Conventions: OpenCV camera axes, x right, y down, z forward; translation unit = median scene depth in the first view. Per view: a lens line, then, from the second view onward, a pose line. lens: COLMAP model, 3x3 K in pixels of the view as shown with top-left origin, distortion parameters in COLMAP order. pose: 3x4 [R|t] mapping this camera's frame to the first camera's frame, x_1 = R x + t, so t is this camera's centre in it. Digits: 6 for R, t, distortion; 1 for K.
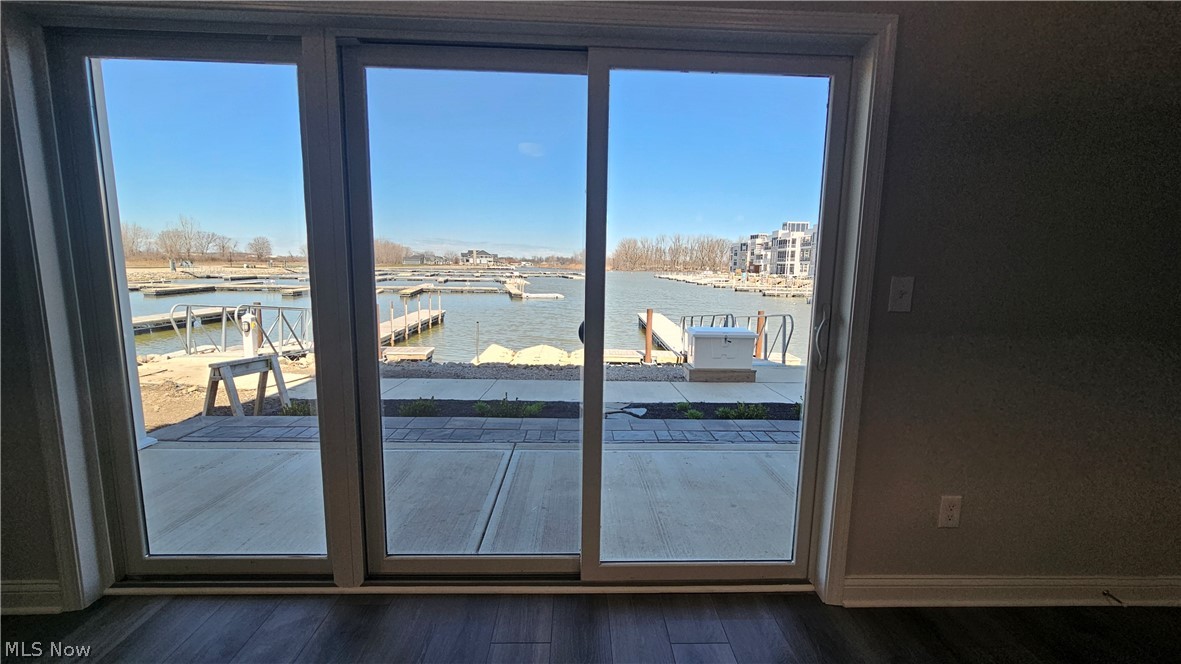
lens RADIAL K [[485.0, 0, 598.5], [0, 485.0, 340.1], [0, 0, 1]] dist [0.000127, 0.000514]
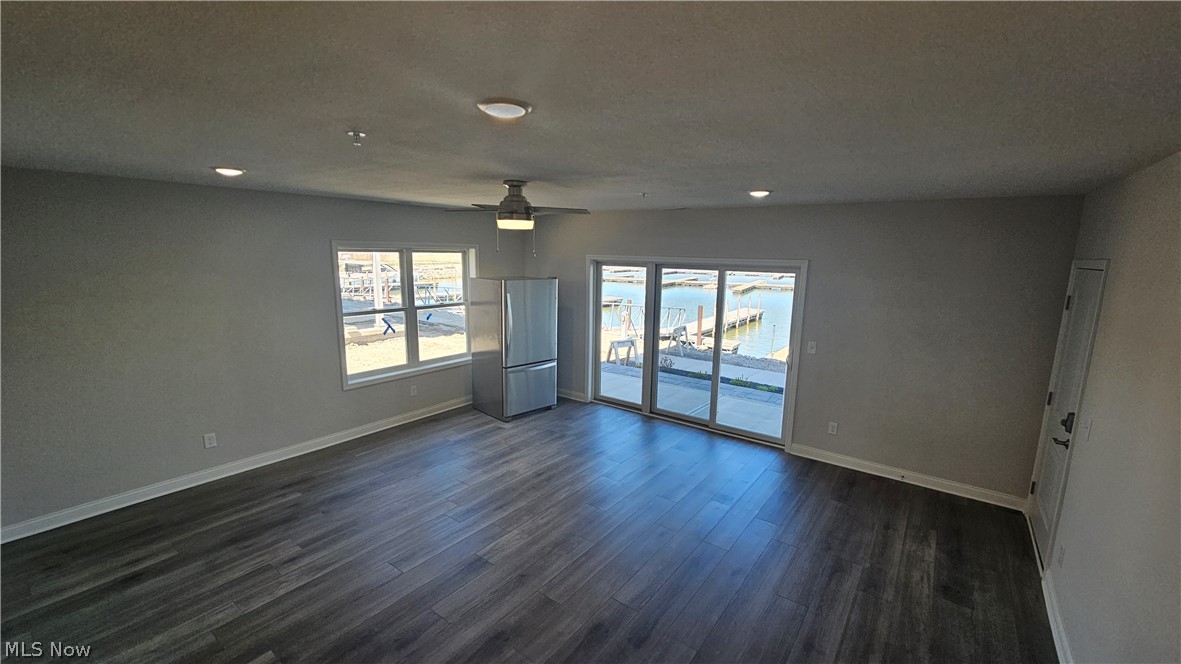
lens RADIAL K [[485.0, 0, 596.7], [0, 485.0, 336.7], [0, 0, 1]] dist [0.000127, 0.000514]
pose [[0.778644, 0.102993, -0.618956, 0.146357], [-0.096604, 0.994353, 0.043931, -0.016828], [0.619986, 0.025587, 0.784196, -0.218535]]
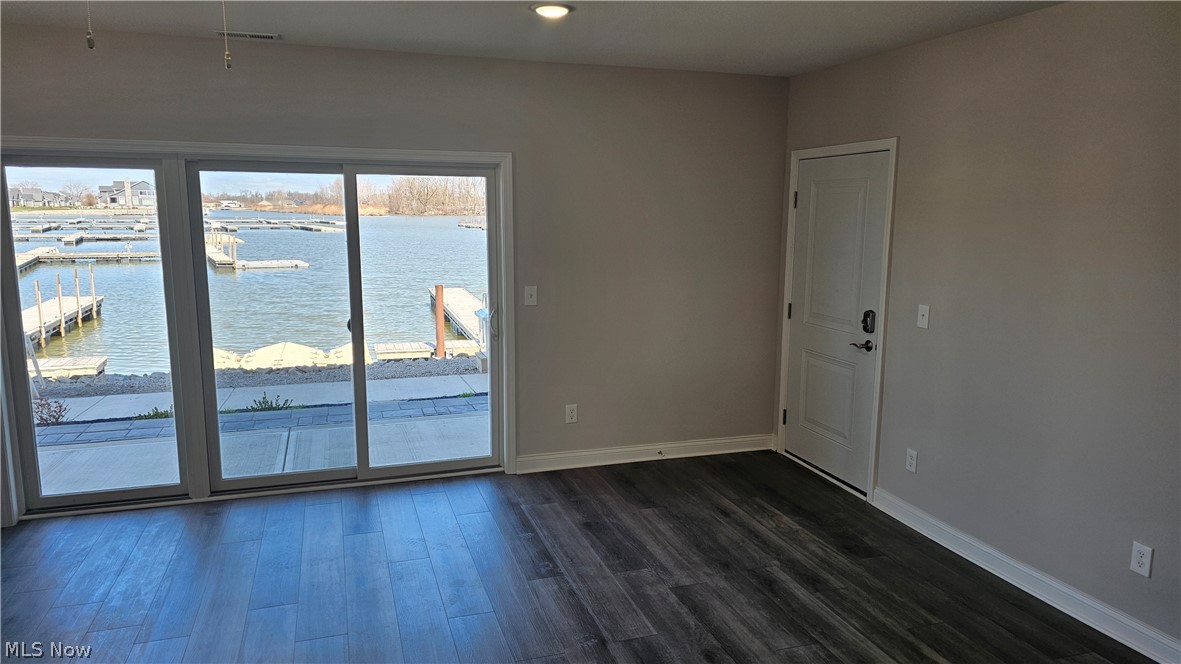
lens RADIAL K [[782.2, 0, 589.9], [0, 782.2, 340.7], [0, 0, 1]] dist [0.052208, -0.031424]
pose [[0.962261, -0.059548, 0.265531, 0.004443], [0.054296, 0.998158, 0.027081, 0.000998], [-0.266655, -0.011642, 0.963722, -0.197369]]
